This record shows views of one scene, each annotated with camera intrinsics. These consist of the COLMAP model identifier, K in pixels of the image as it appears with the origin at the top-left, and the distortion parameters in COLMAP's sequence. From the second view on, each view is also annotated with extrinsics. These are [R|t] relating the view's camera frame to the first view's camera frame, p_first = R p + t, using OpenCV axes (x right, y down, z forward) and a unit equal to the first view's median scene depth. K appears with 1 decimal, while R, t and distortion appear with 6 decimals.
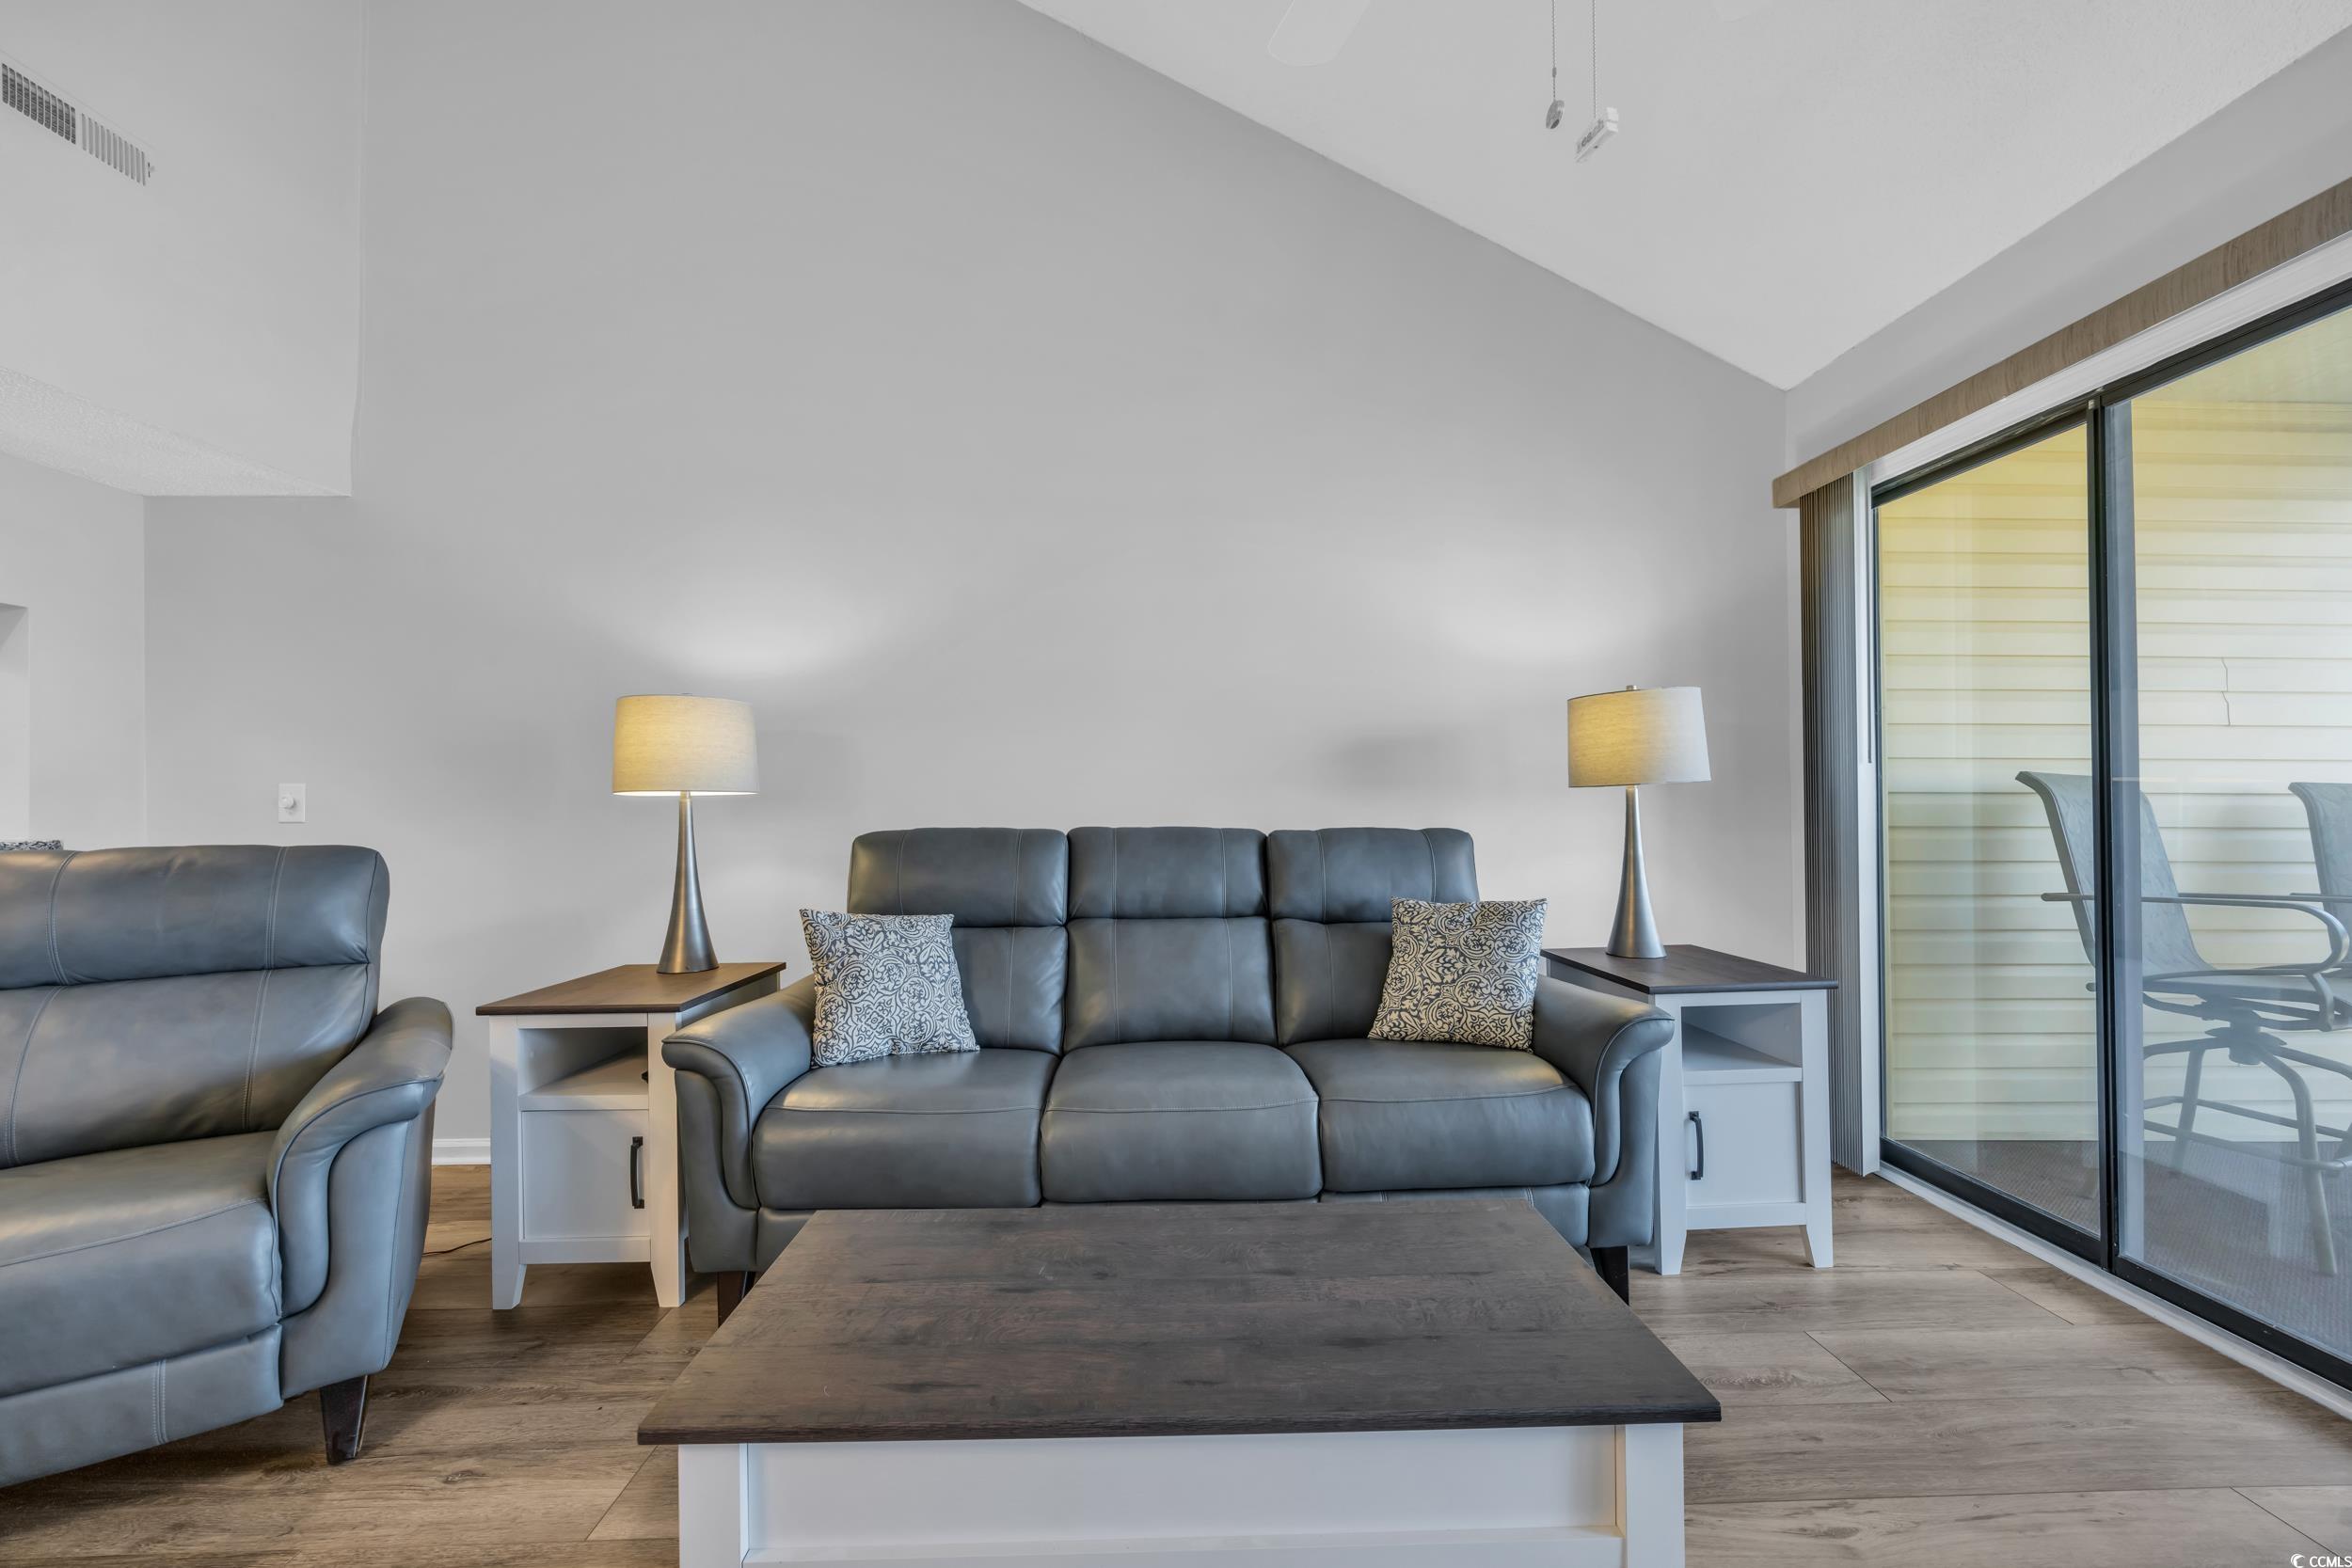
lens RADIAL K [[886.7, 0, 1176.0], [0, 886.7, 784.0], [0, 0, 1]] dist [0.000873, 0.000098]
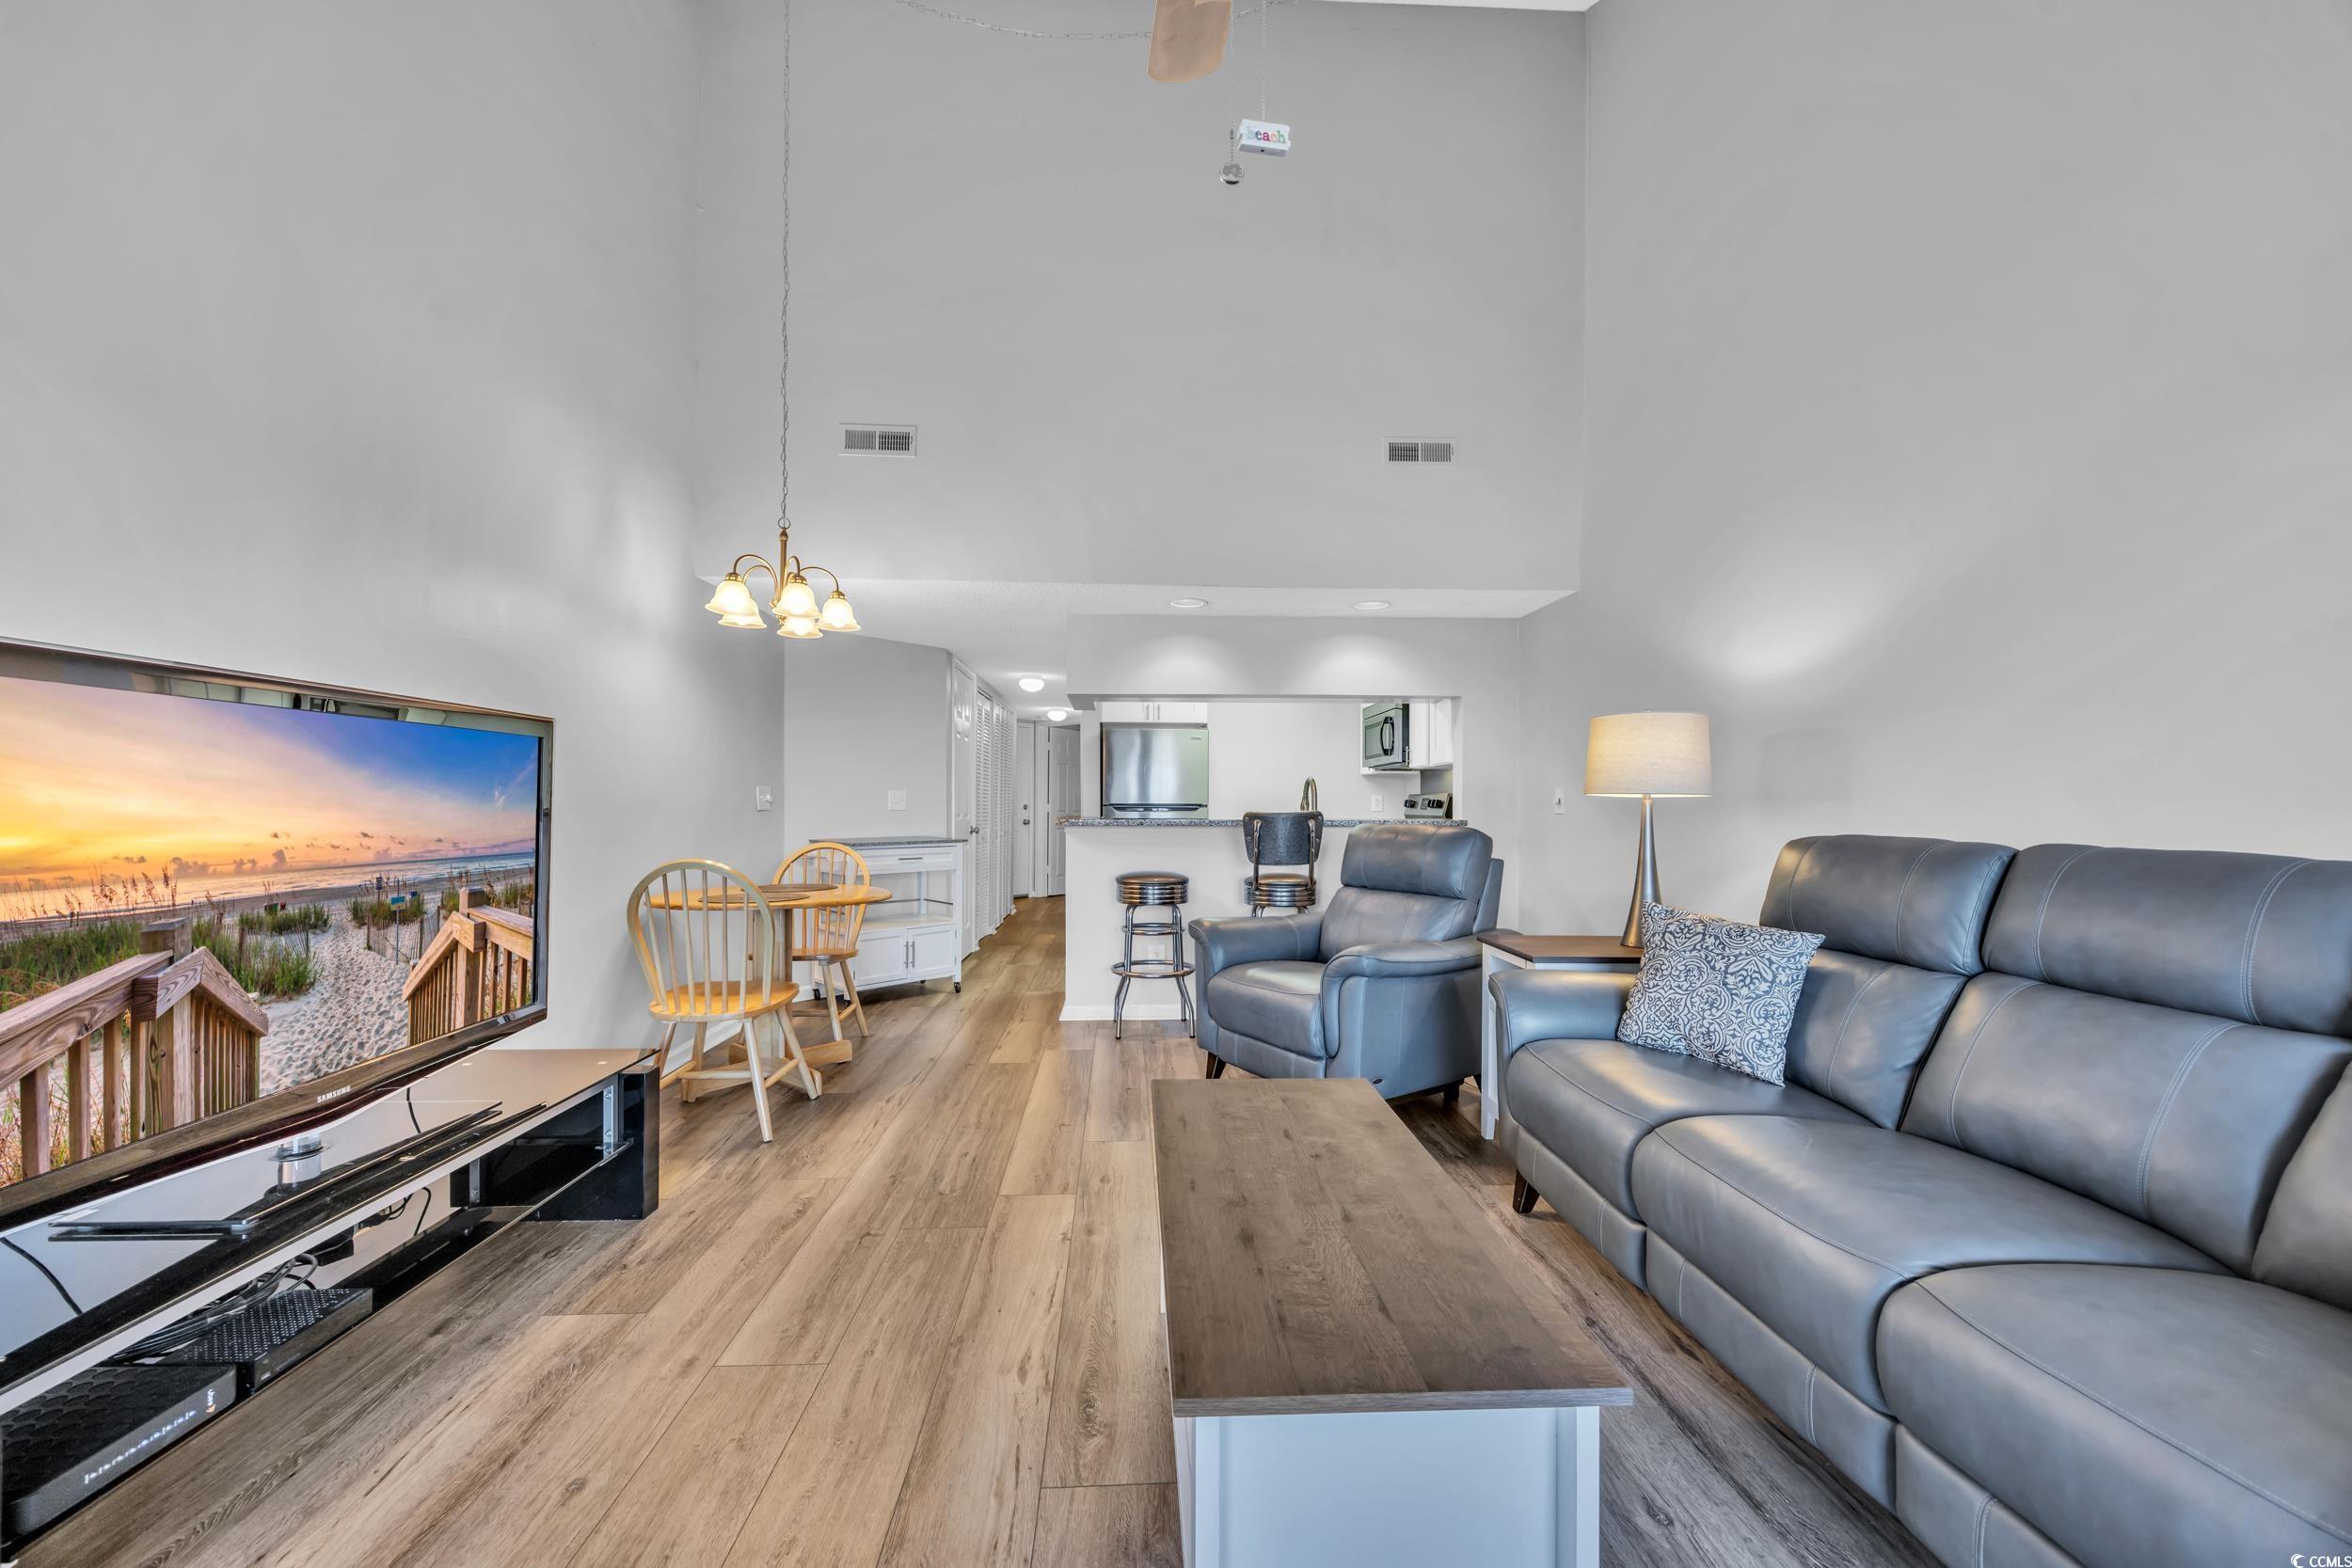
lens RADIAL K [[886.7, 0, 1176.0], [0, 886.7, 784.0], [0, 0, 1]] dist [0.000873, 0.000098]
pose [[0.033900, -0.010667, -0.999368, 0.649774], [0.033003, 0.999410, -0.009548, -0.013723], [0.998880, -0.032658, 0.034232, 0.371278]]
